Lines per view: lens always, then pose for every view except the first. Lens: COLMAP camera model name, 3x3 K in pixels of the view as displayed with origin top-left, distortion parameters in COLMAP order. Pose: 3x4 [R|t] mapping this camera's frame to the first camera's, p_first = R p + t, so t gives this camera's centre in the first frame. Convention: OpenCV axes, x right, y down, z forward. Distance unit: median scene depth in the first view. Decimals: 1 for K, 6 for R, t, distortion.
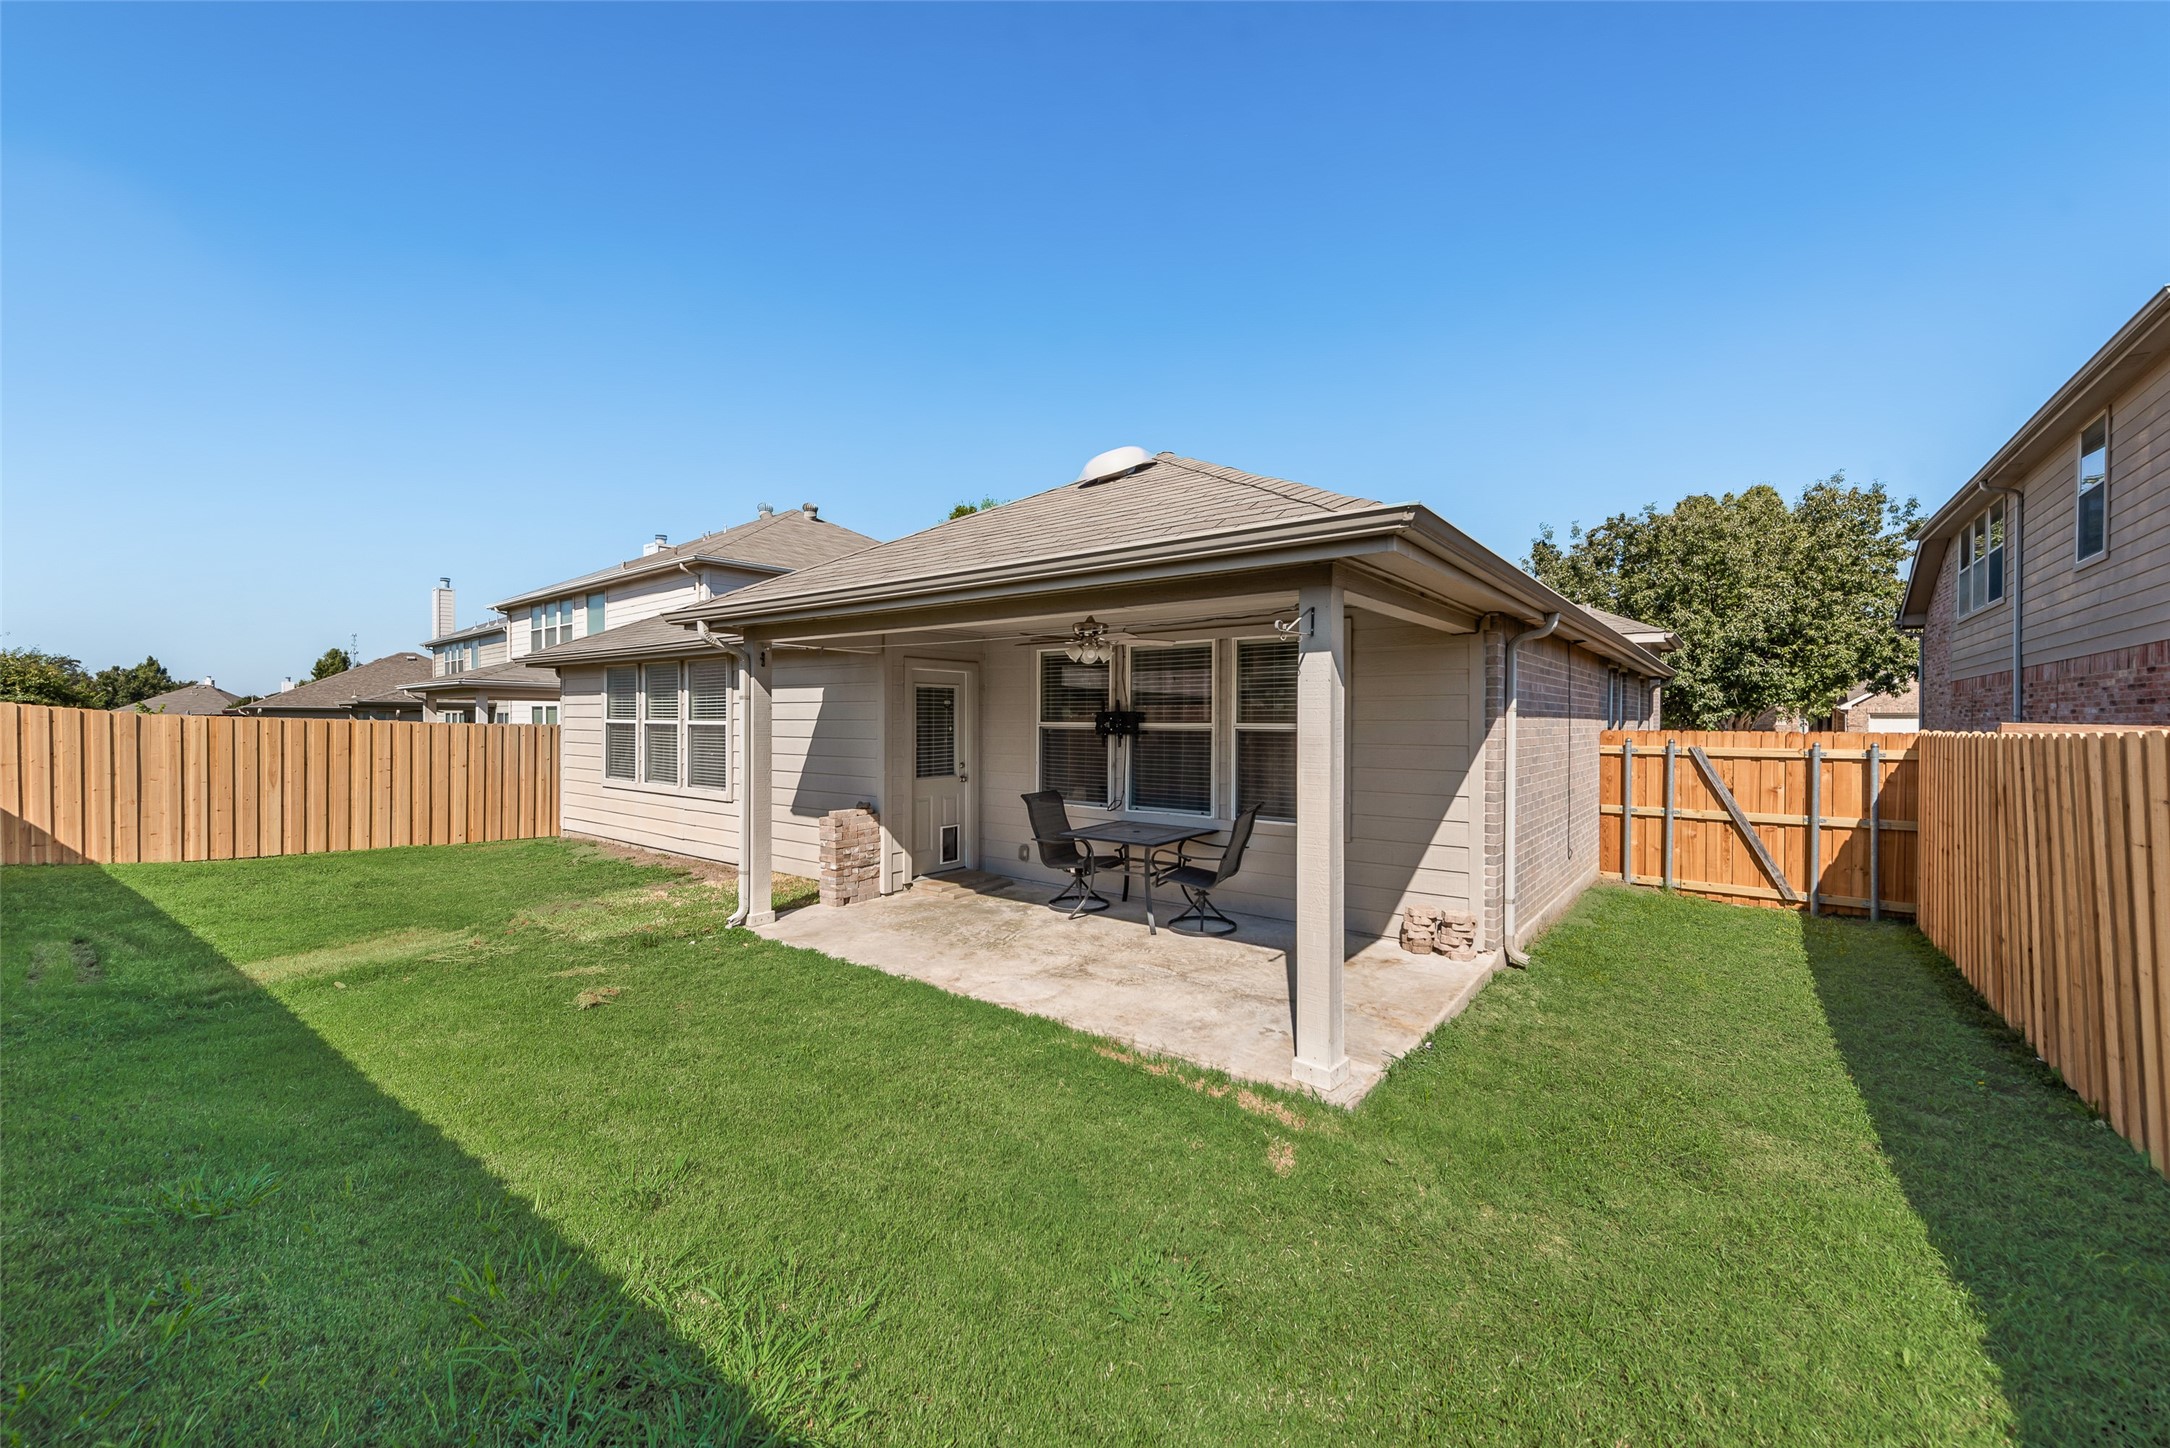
lens RADIAL K [[848.7, 0, 1076.1], [0, 848.7, 722.6], [0, 0, 1]] dist [0.010404, -0.003508]
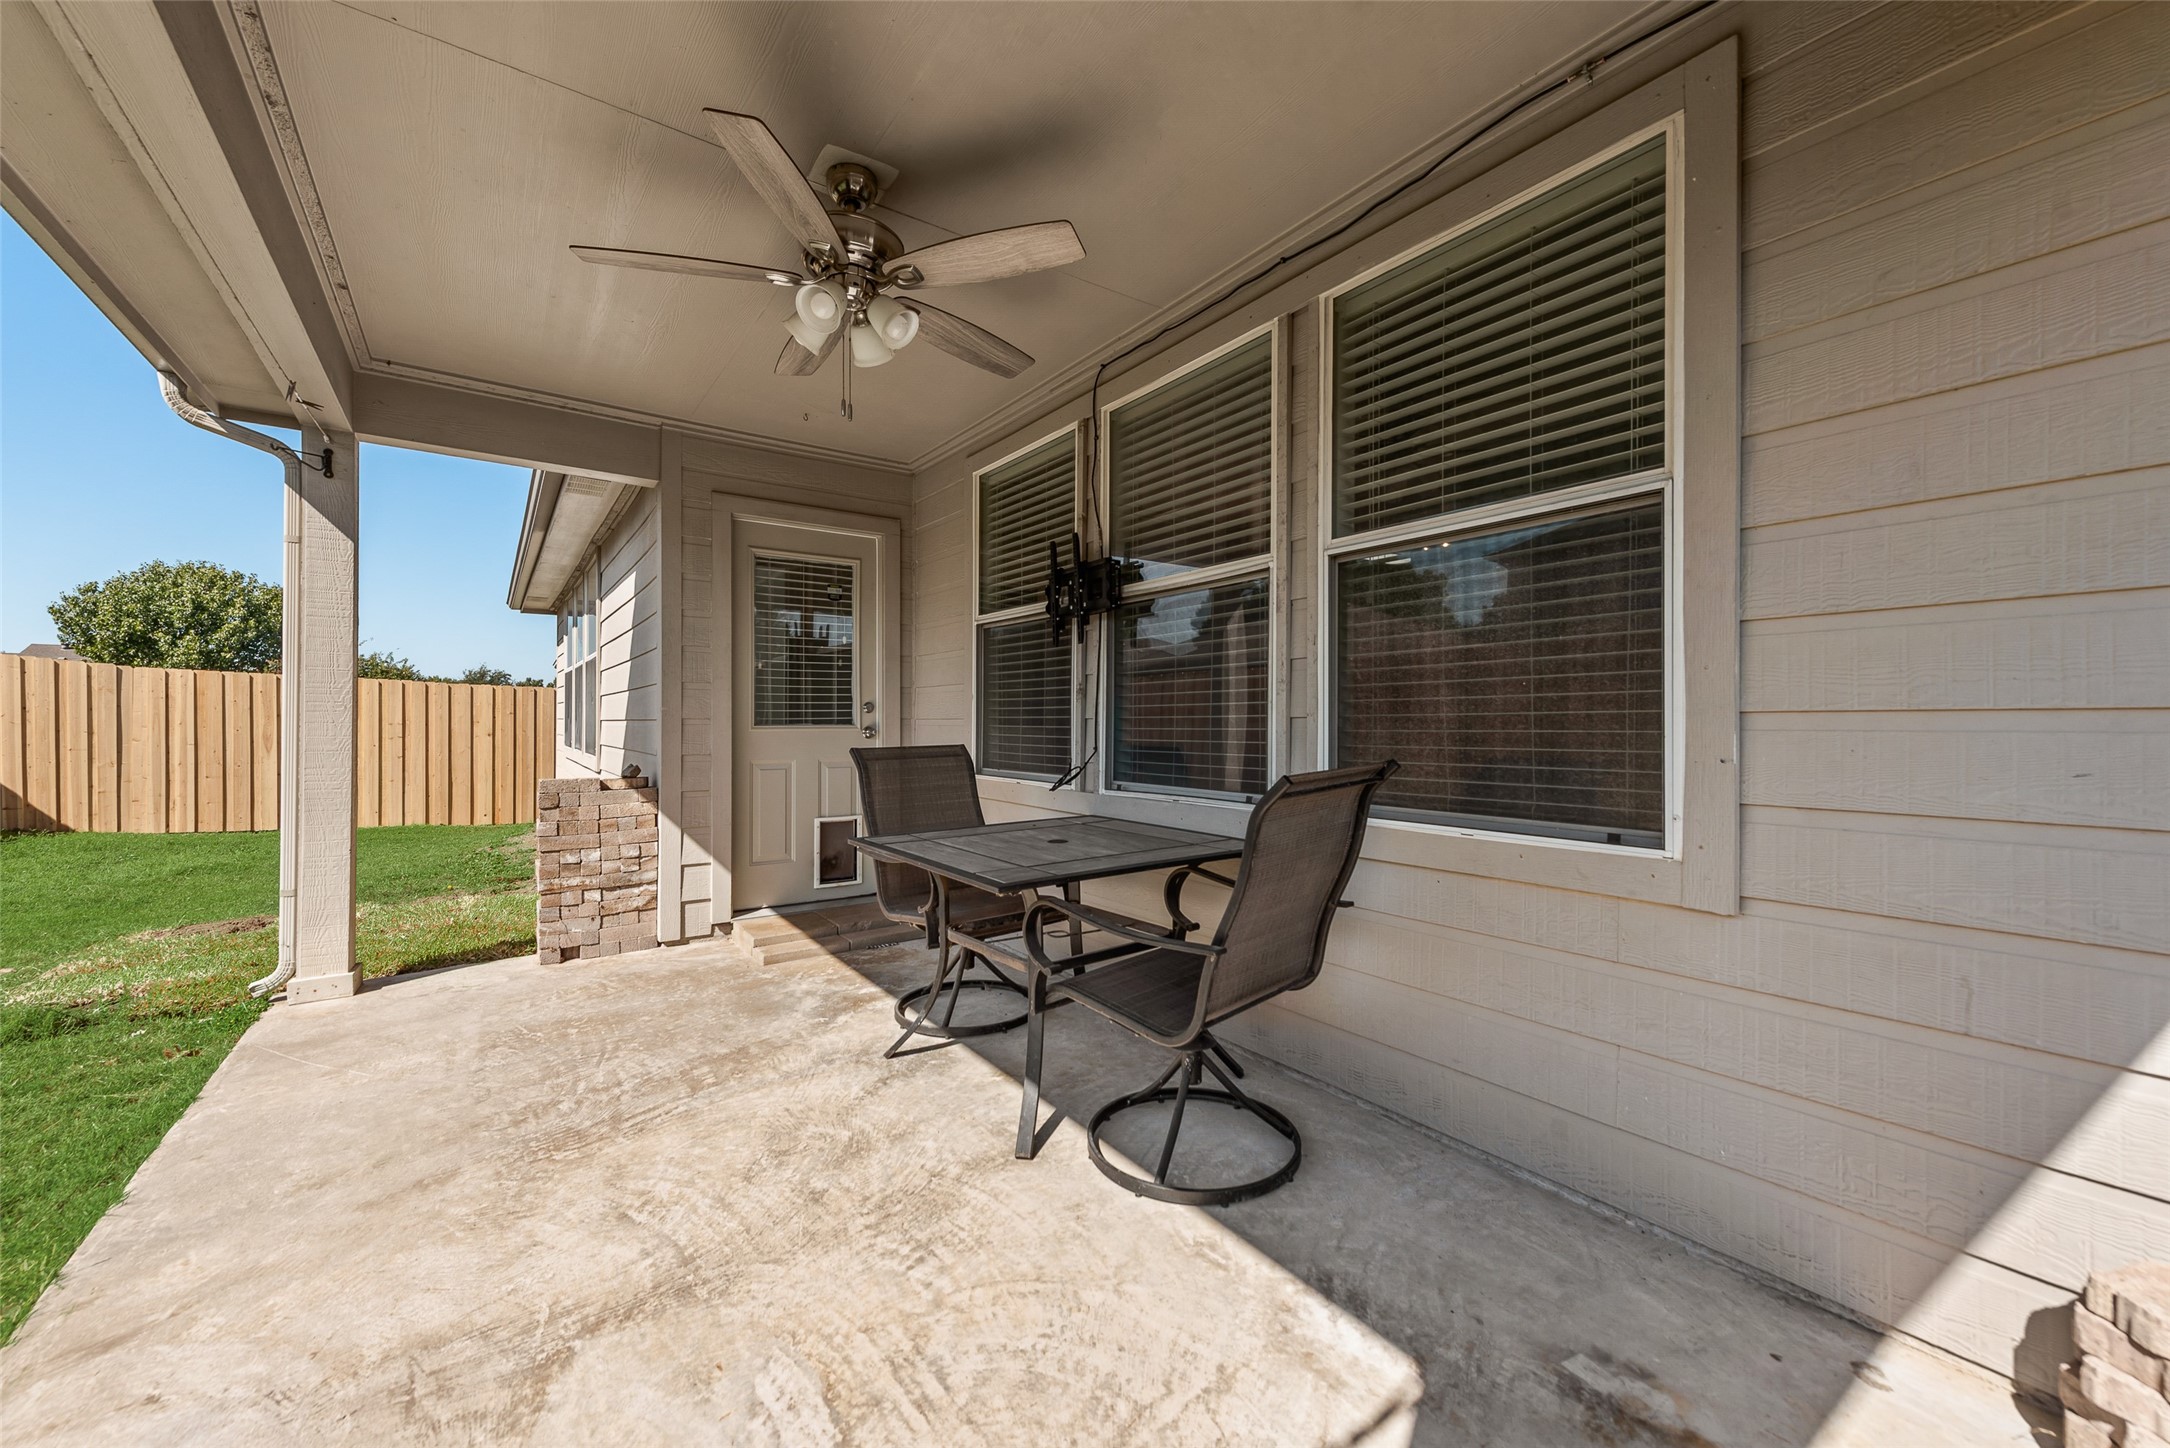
lens RADIAL K [[848.7, 0, 1076.1], [0, 848.7, 722.6], [0, 0, 1]] dist [0.010404, -0.003508]
pose [[0.955005, -0.001496, -0.296587, 0.176361], [0.000283, 0.999991, -0.004132, 0.070339], [0.296590, 0.003862, 0.954997, 0.587394]]
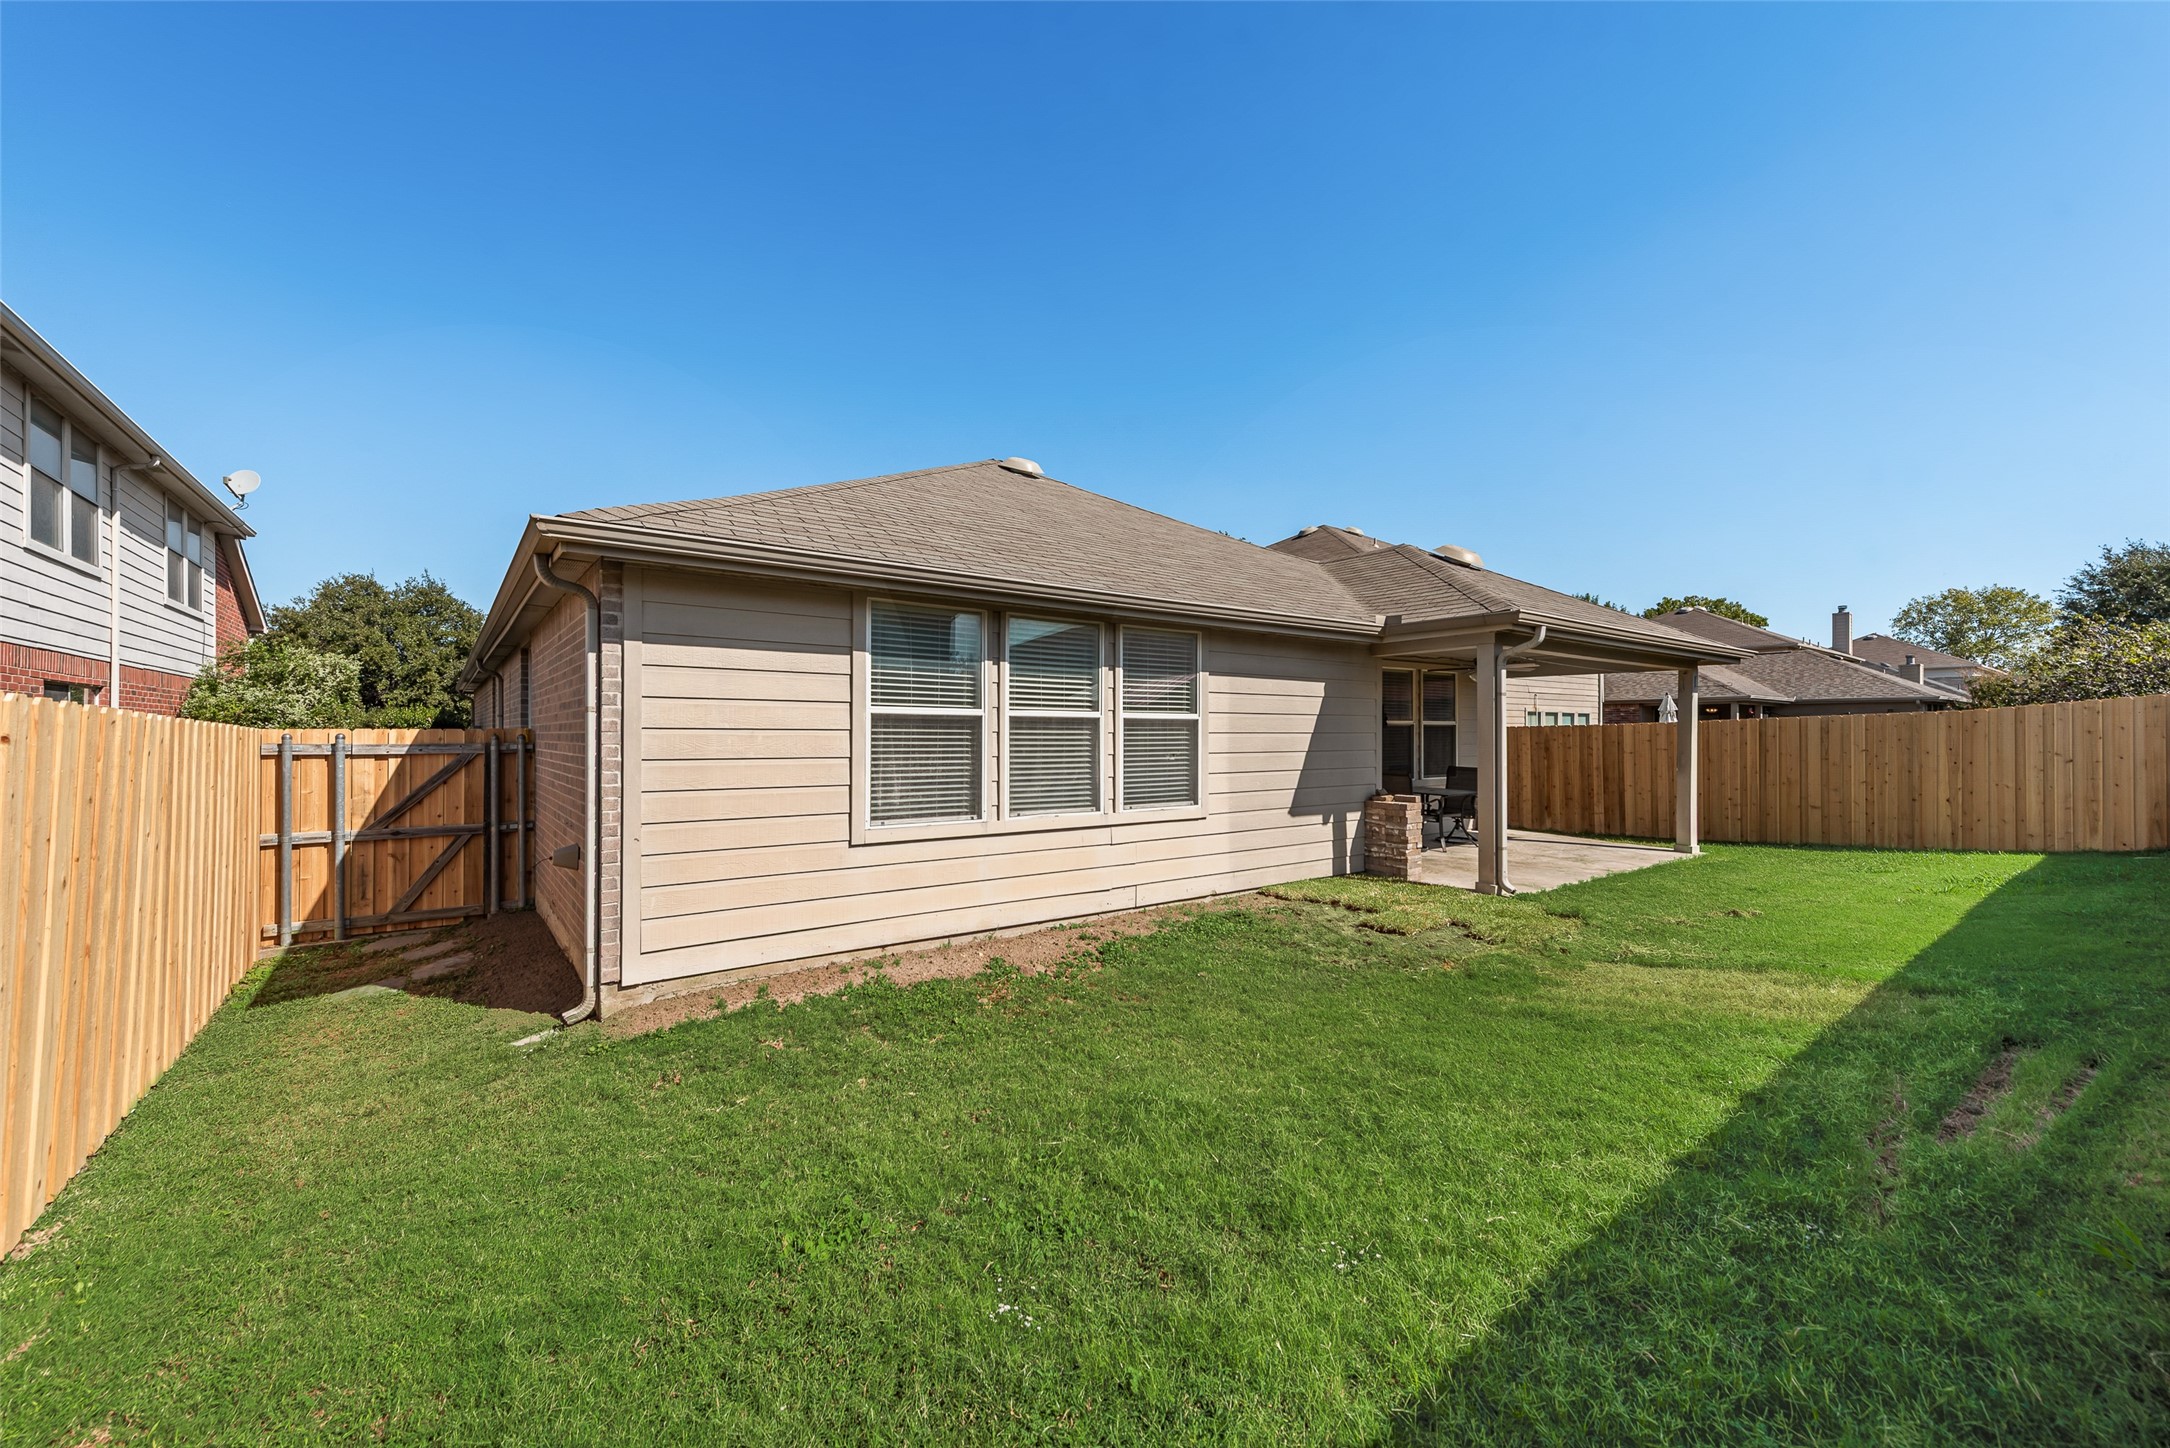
lens RADIAL K [[848.7, 0, 1076.1], [0, 848.7, 722.6], [0, 0, 1]] dist [0.010404, -0.003508]
pose [[0.269043, 0.003300, 0.963123, -1.460900], [-0.004038, 0.999989, -0.002298, 0.009774], [-0.963120, -0.003271, 0.269053, 1.112262]]
